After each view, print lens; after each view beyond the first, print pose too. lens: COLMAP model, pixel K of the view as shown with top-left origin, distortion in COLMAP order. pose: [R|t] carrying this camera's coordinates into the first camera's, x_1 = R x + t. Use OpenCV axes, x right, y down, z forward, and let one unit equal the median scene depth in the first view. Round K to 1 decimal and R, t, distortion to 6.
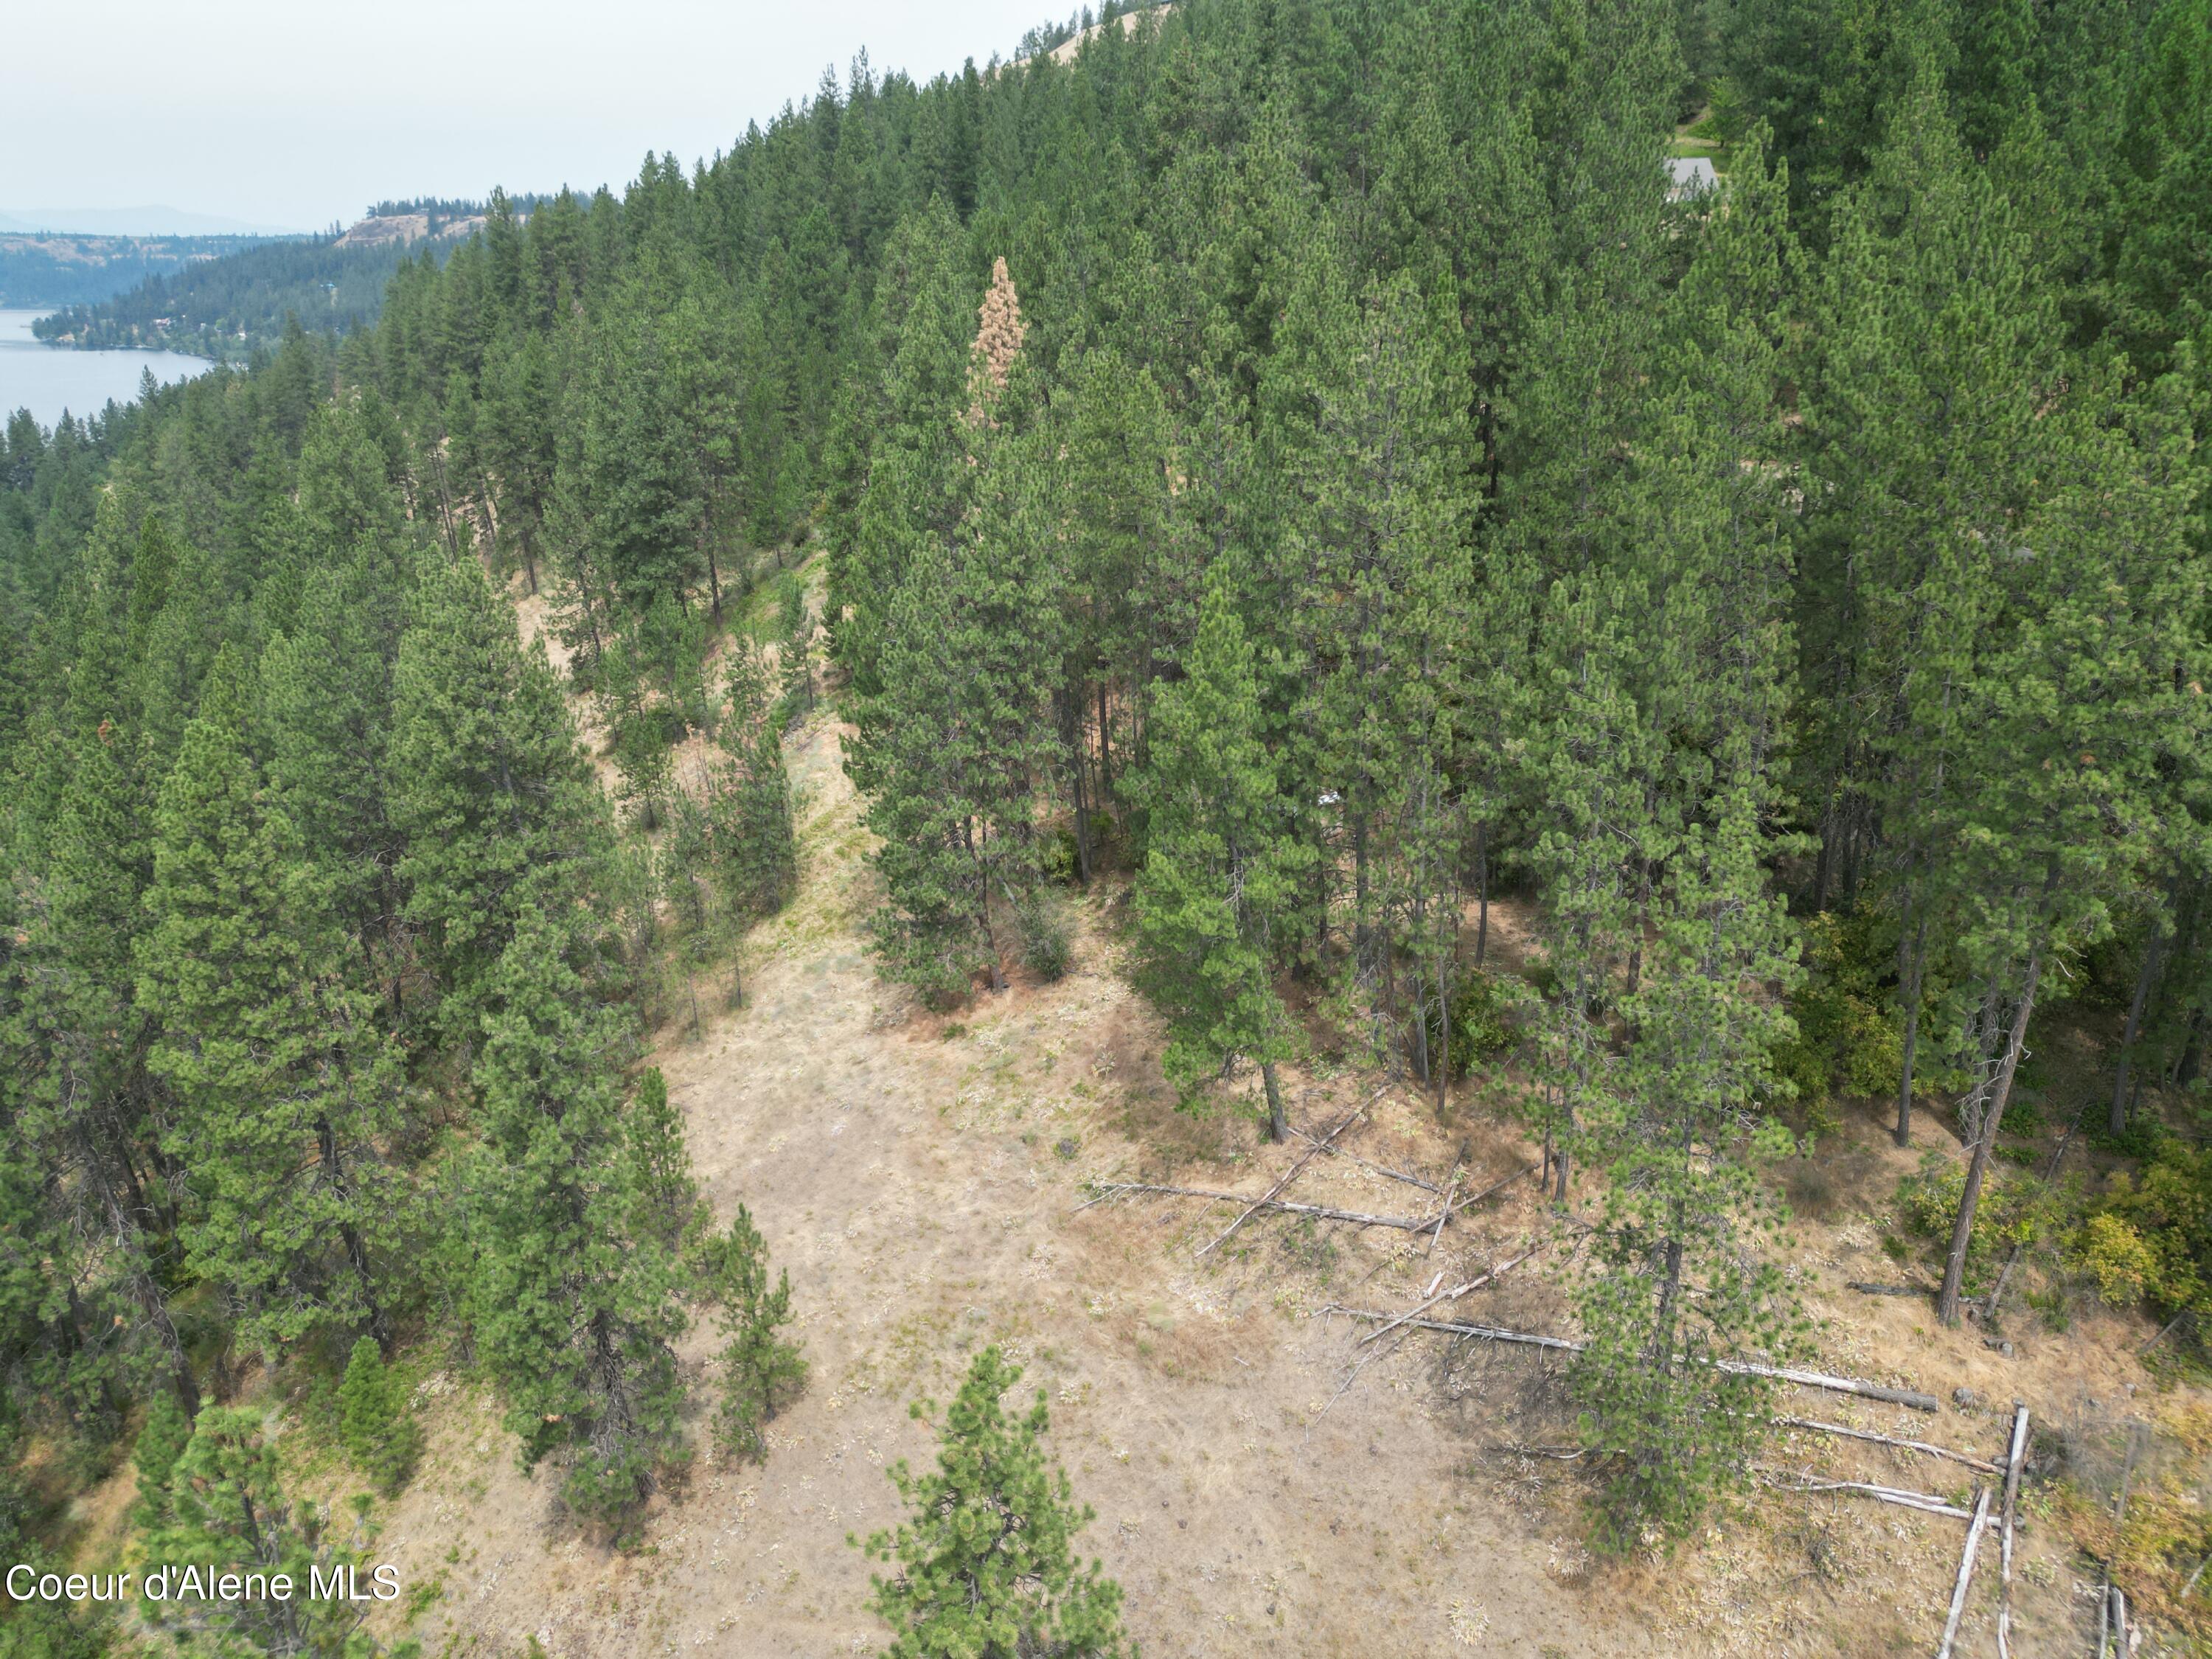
lens RADIAL K [[1545.1, 0, 1106.0], [0, 1545.1, 829.5], [0, 0, 1]] dist [0.075058, -0.074739]
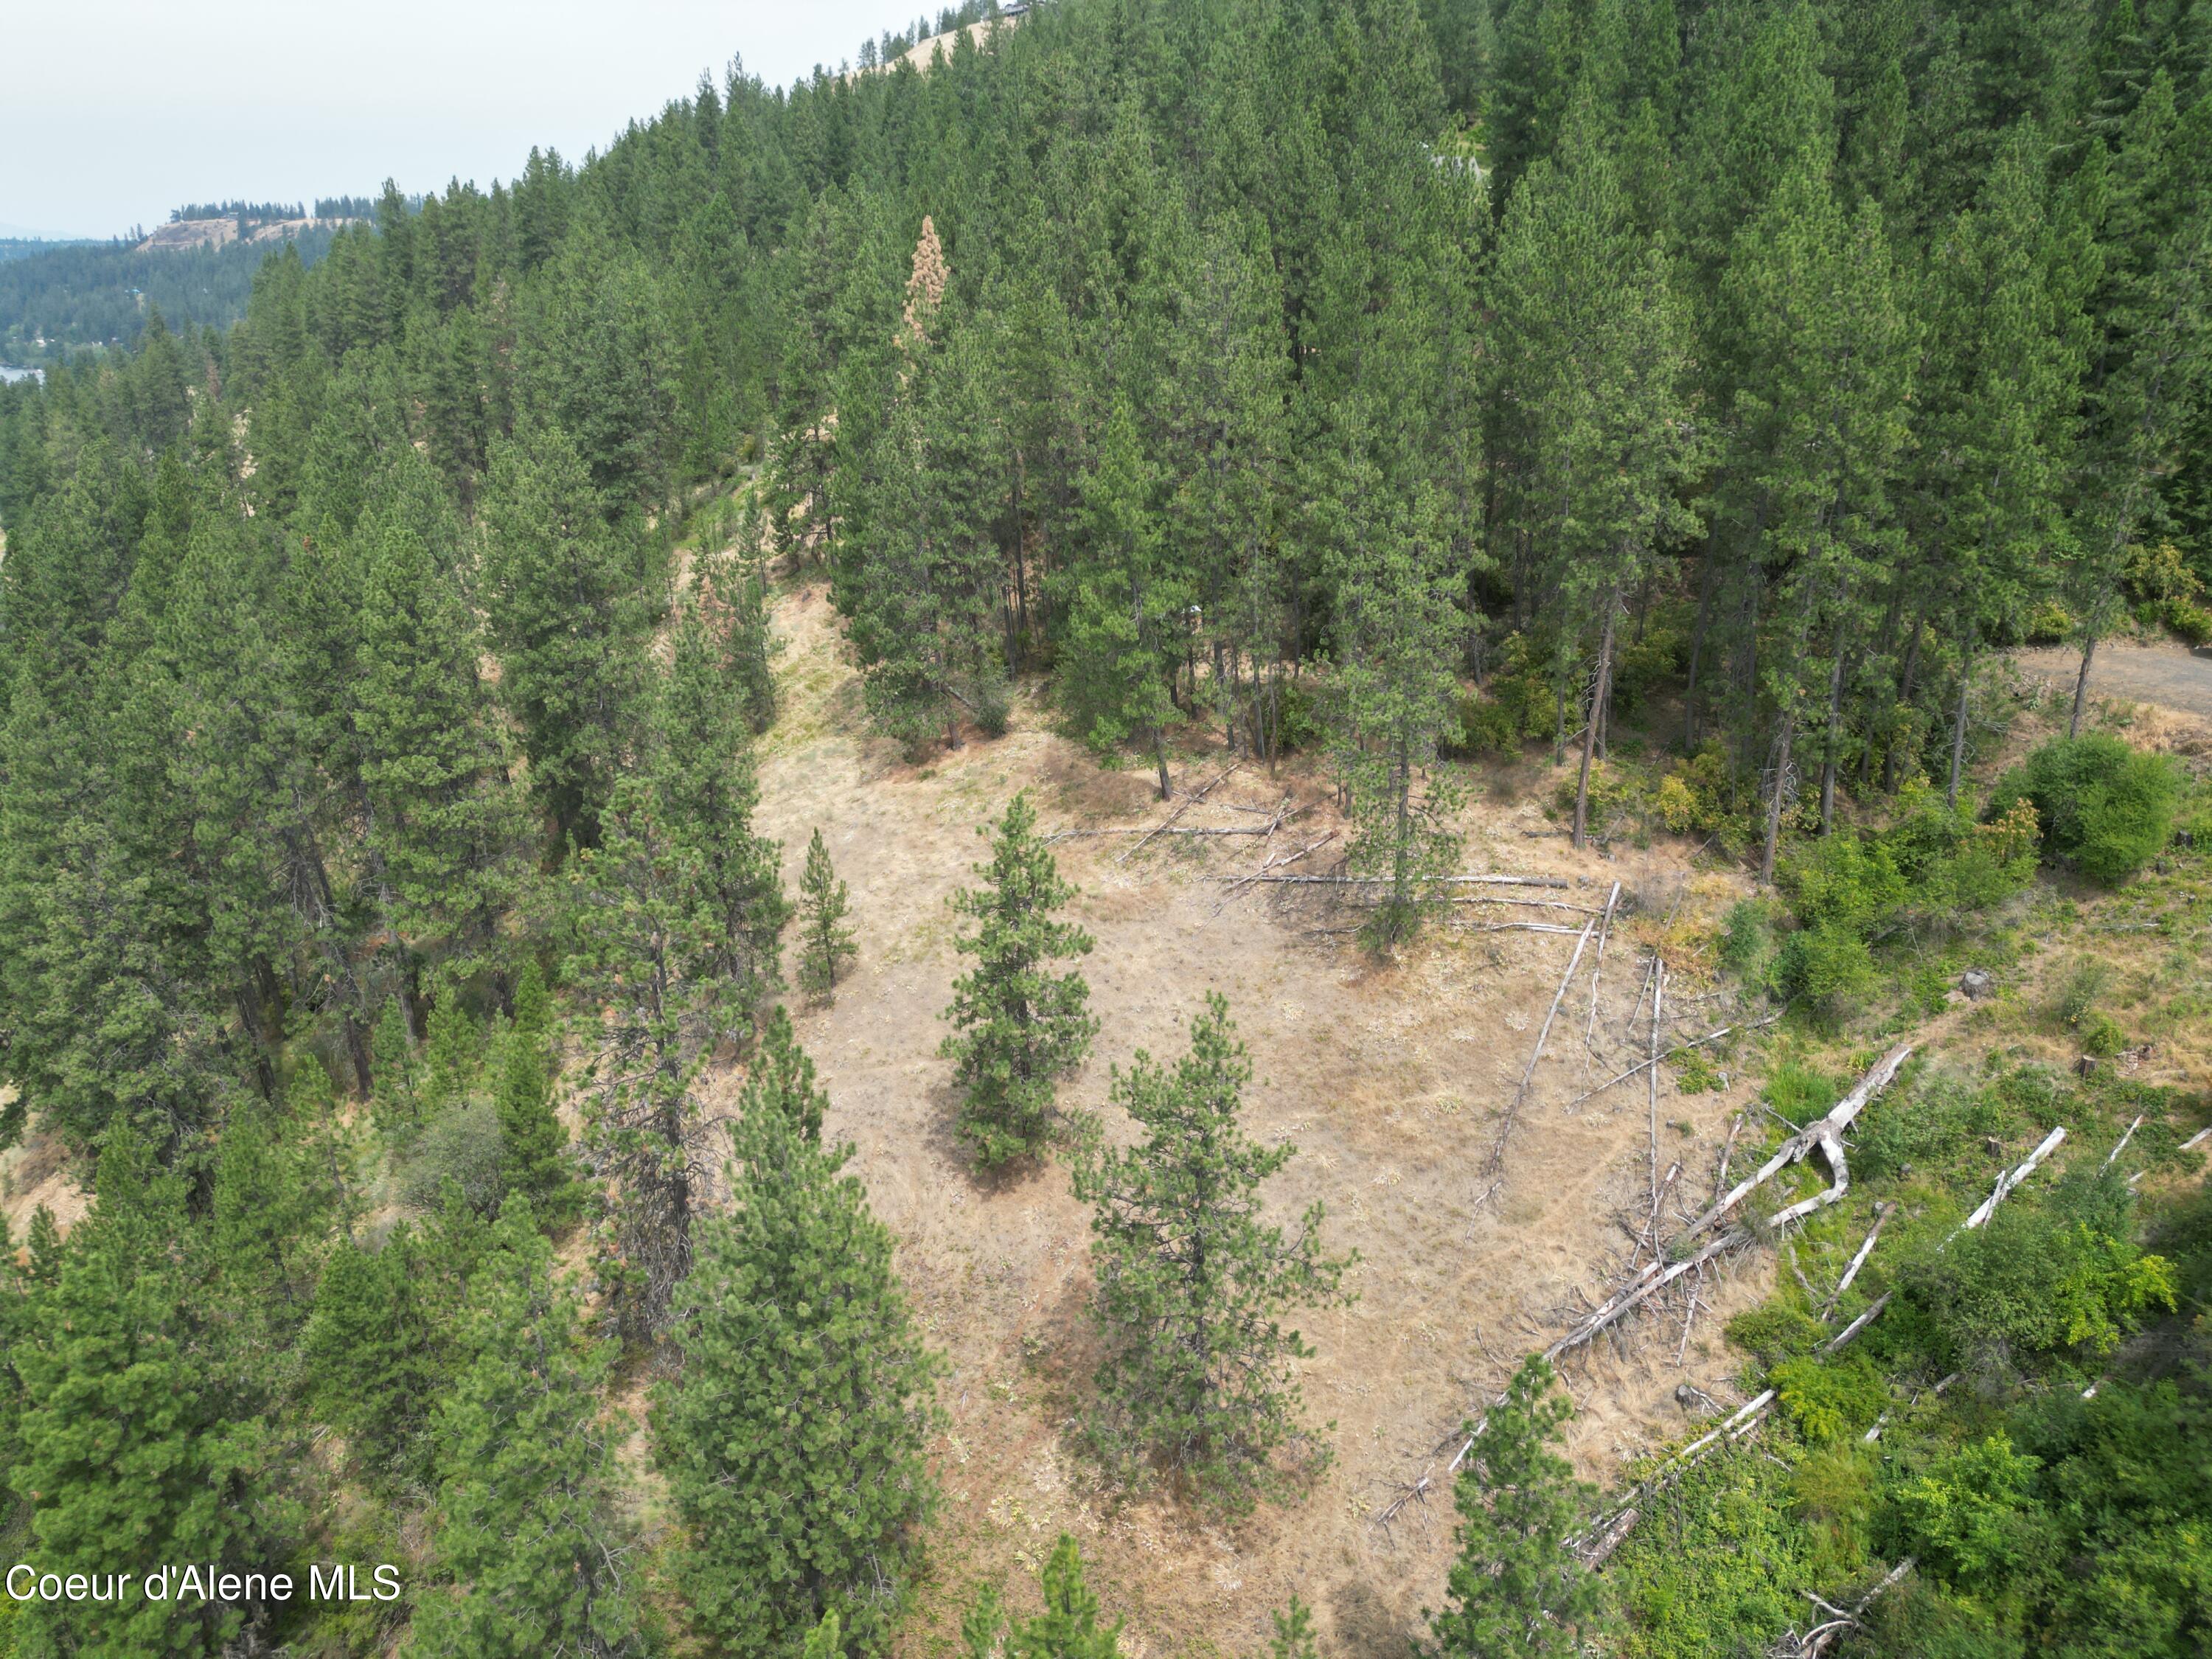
lens RADIAL K [[1545.1, 0, 1106.0], [0, 1545.1, 829.5], [0, 0, 1]] dist [0.075058, -0.074739]
pose [[0.994939, -0.032238, 0.095164, -0.077283], [0.032803, 0.999452, -0.004370, 0.204178], [-0.094971, 0.007470, 0.995452, -0.405681]]
